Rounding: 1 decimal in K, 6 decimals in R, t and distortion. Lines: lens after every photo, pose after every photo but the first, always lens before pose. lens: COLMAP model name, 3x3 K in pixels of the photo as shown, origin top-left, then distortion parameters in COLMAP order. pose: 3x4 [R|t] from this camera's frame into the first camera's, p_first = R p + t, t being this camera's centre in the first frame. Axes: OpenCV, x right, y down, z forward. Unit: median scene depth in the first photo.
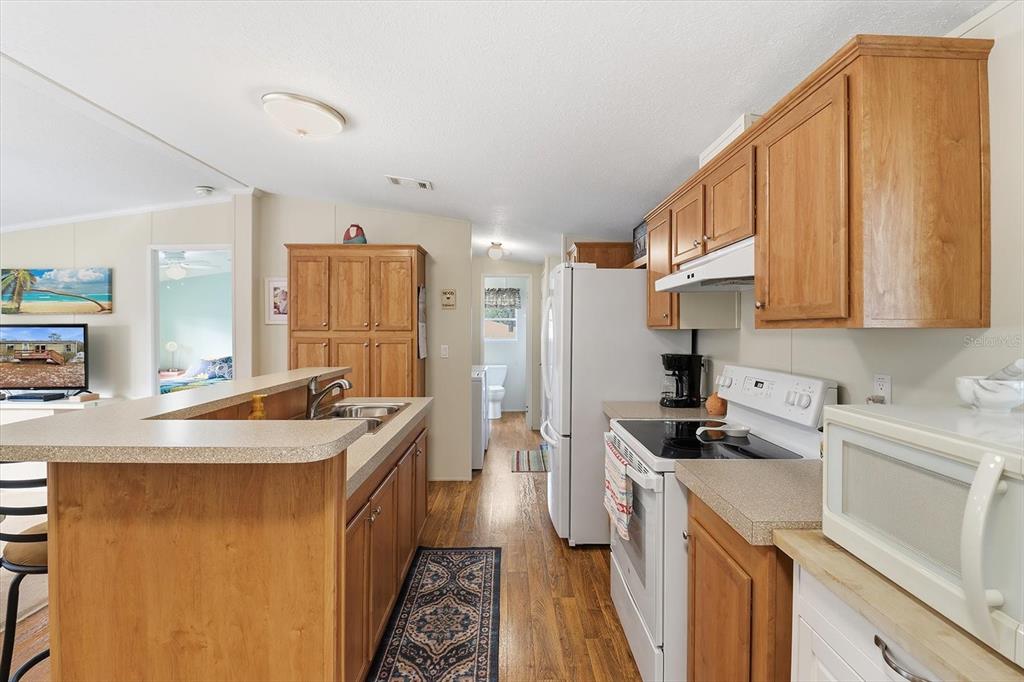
lens RADIAL K [[475.2, 0, 514.9], [0, 475.2, 334.7], [0, 0, 1]] dist [0.001892, -0.013612]
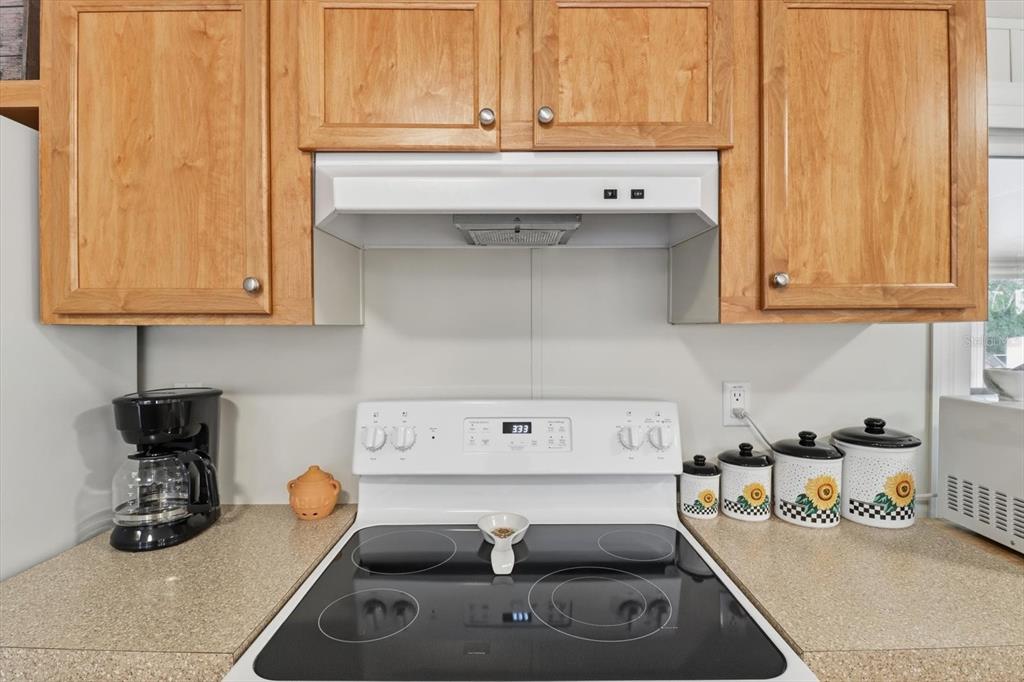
lens RADIAL K [[480.1, 0, 514.4], [0, 480.1, 329.3], [0, 0, 1]] dist [0.010052, -0.017221]
pose [[0.010352, -0.003886, 0.999939, -0.035083], [0.013260, 0.999905, 0.003748, -0.009885], [-0.999859, 0.013220, 0.010402, 0.980005]]
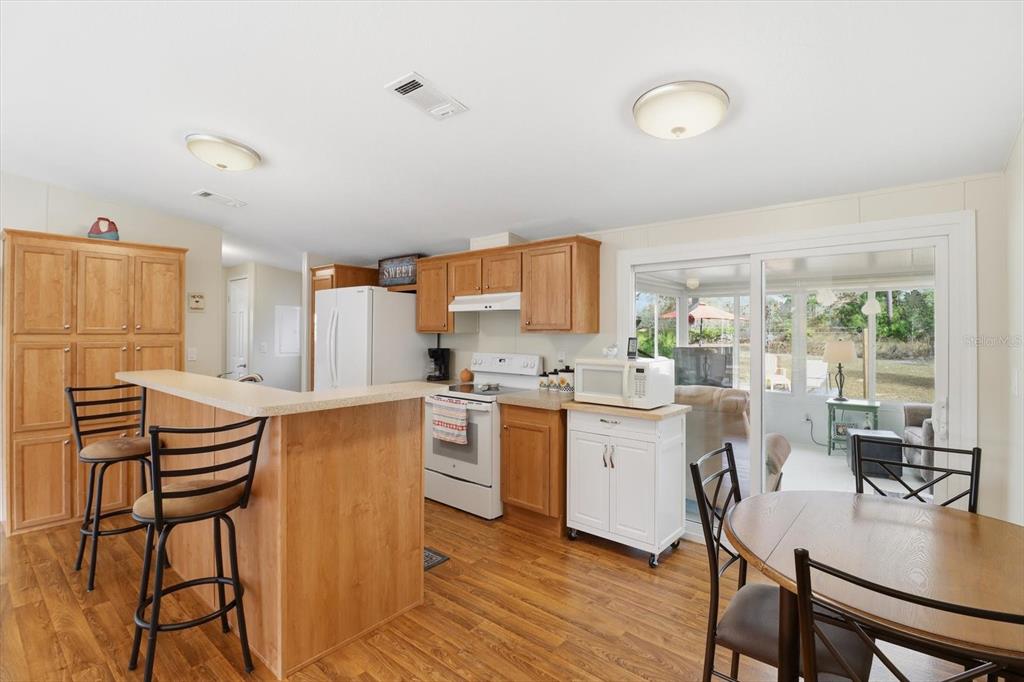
lens RADIAL K [[480.1, 0, 514.4], [0, 480.1, 329.3], [0, 0, 1]] dist [0.010052, -0.017221]
pose [[0.655886, 0.003103, 0.754854, -0.983130], [0.006835, 0.999926, -0.010049, -0.006548], [-0.754829, 0.011750, 0.655816, -0.375964]]
